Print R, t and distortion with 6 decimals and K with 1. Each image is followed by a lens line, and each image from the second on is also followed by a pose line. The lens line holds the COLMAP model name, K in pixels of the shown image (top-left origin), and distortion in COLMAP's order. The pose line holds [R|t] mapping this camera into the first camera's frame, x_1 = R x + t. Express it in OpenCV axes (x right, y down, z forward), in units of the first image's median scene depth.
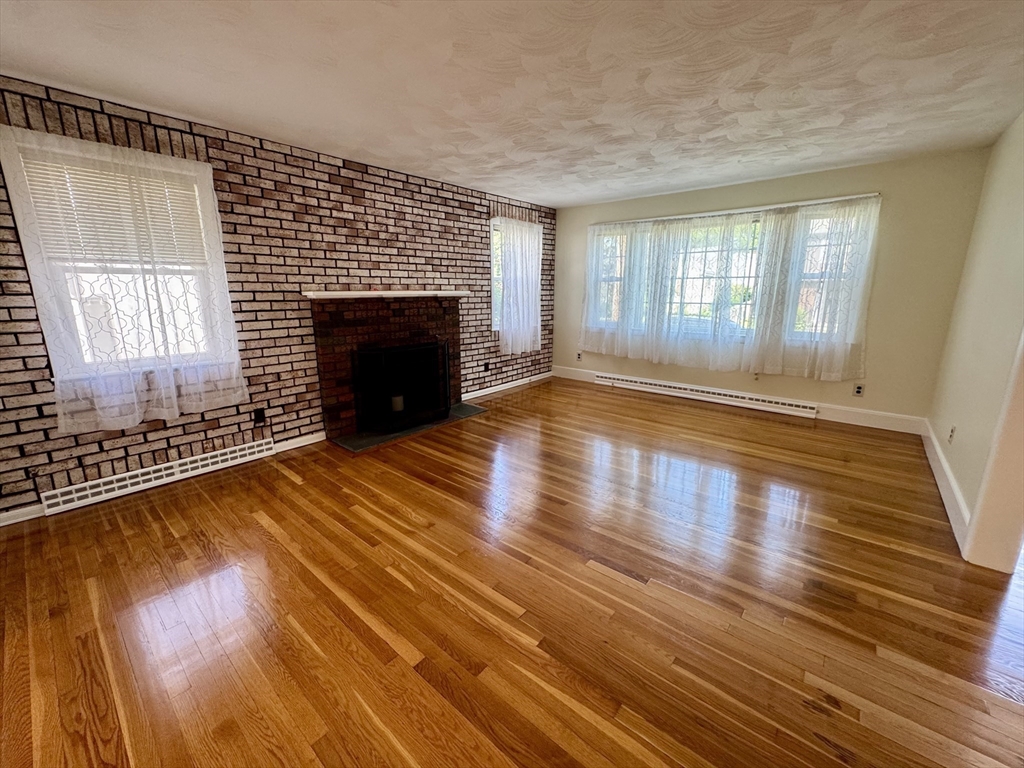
lens RADIAL K [[410.9, 0, 513.6], [0, 410.9, 383.8], [0, 0, 1]] dist [-0.005693, 0.001438]
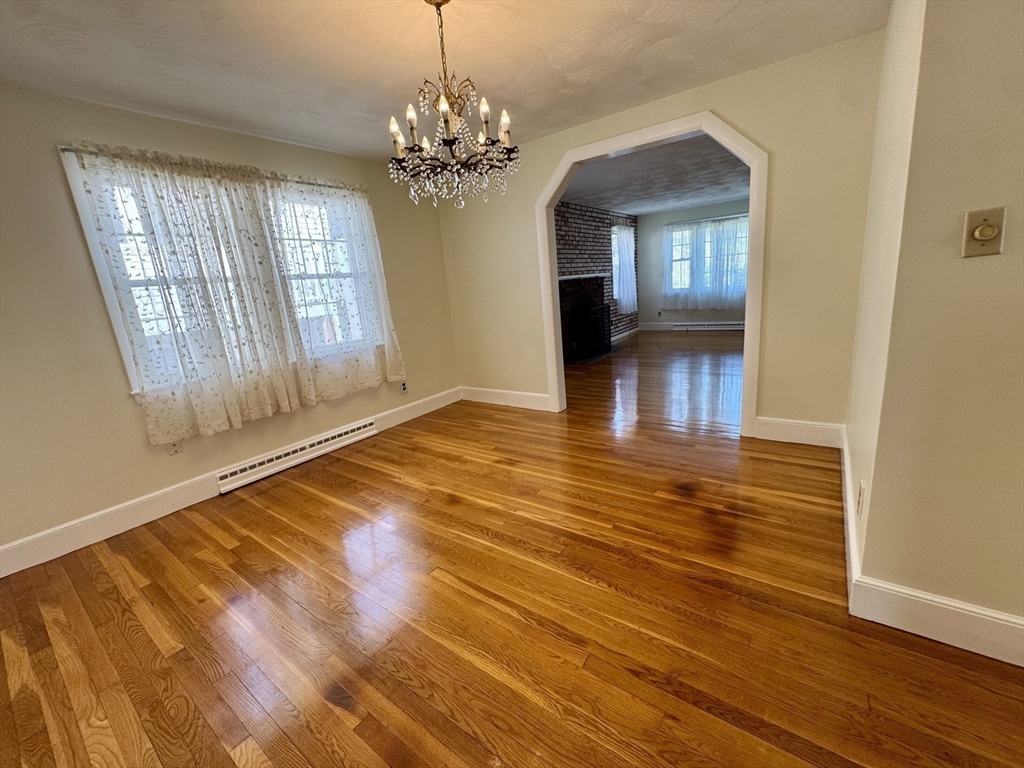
lens RADIAL K [[410.9, 0, 515.5], [0, 410.9, 378.1], [0, 0, 1]] dist [-0.005693, 0.001438]
pose [[0.993291, -0.101530, 0.055354, -0.756558], [0.101969, 0.994774, -0.005159, 0.192282], [-0.054541, 0.010769, 0.998453, -0.723895]]
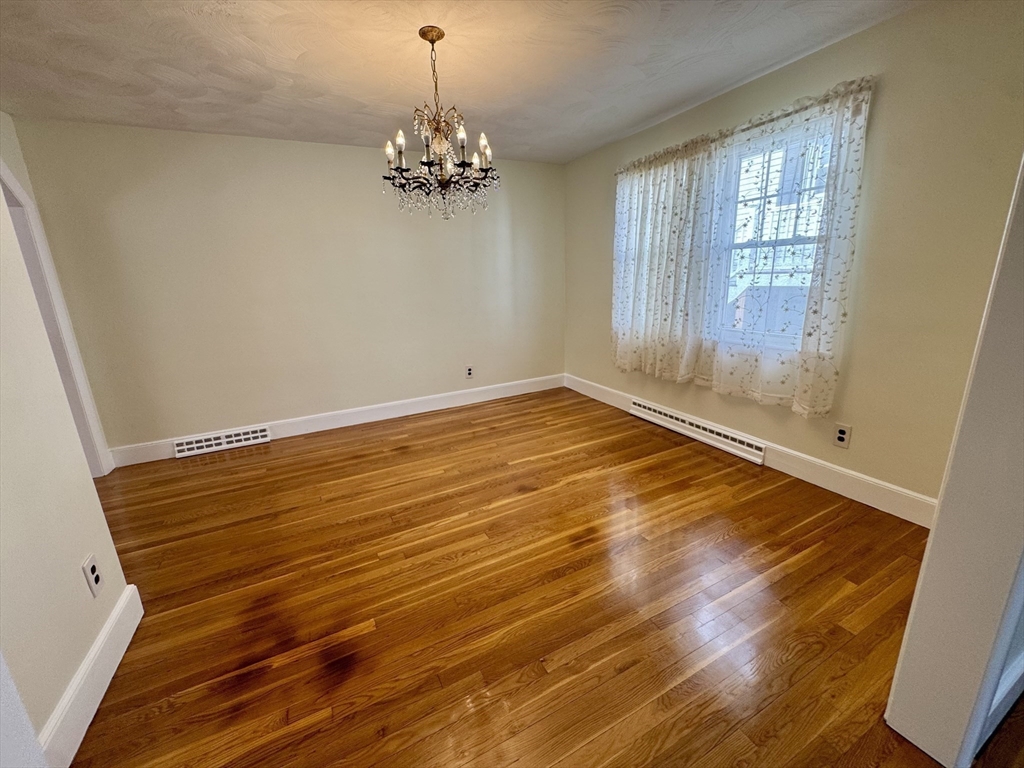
lens RADIAL K [[410.9, 0, 511.4], [0, 410.9, 380.3], [0, 0, 1]] dist [-0.005693, 0.001438]
pose [[-0.390262, 0.240838, -0.888647, -0.251787], [-0.169184, 0.929988, 0.326342, -0.021049], [0.905026, 0.277703, -0.322193, 0.108464]]
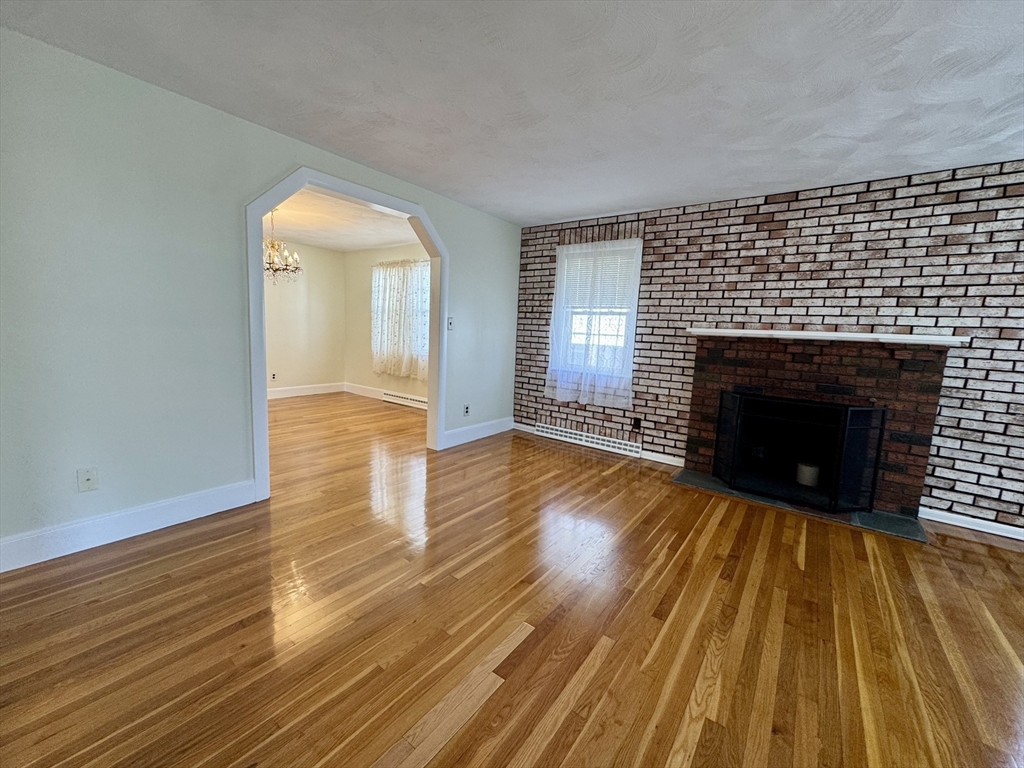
lens RADIAL K [[410.9, 0, 512.4], [0, 410.9, 385.5], [0, 0, 1]] dist [-0.005693, 0.001438]
pose [[0.063820, 0.133440, -0.989000, 0.535699], [-0.267493, 0.957044, 0.111867, -0.066214], [0.961444, 0.257411, 0.096772, 0.430062]]
